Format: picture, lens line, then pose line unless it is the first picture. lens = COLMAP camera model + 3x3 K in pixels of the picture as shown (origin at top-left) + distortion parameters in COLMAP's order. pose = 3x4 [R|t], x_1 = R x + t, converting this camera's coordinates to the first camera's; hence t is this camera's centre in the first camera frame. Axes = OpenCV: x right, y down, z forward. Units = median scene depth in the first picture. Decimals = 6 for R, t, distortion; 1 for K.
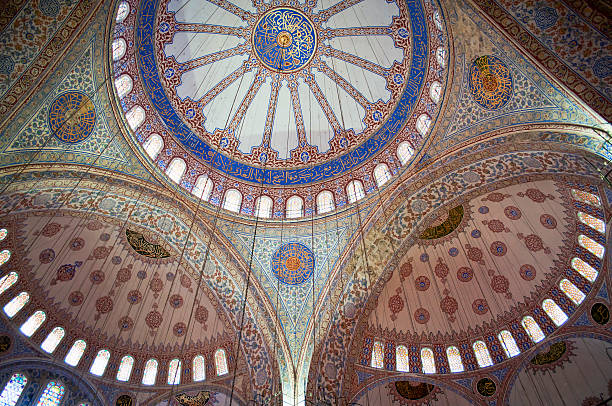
lens RADIAL K [[491.9, 0, 297.8], [0, 491.9, 202.0], [0, 0, 1]] dist [-0.076614, 0.007350]
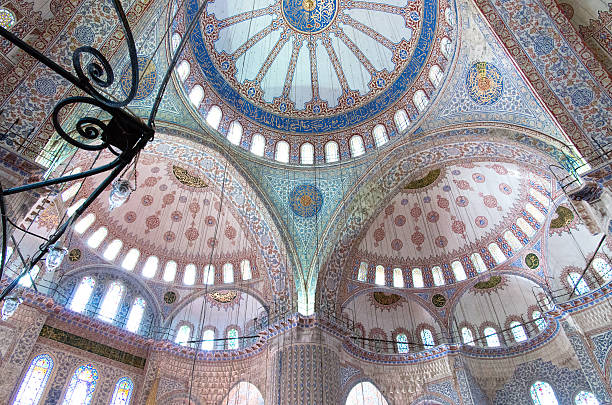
lens RADIAL K [[418.9, 0, 303.9], [0, 418.9, 203.5], [0, 0, 1]] dist [0.008450, -0.003417]
pose [[0.993915, 0.066265, 0.087991, -0.113201], [-0.085026, 0.969375, 0.230396, -0.124167], [-0.070029, -0.236476, 0.969111, -0.076274]]
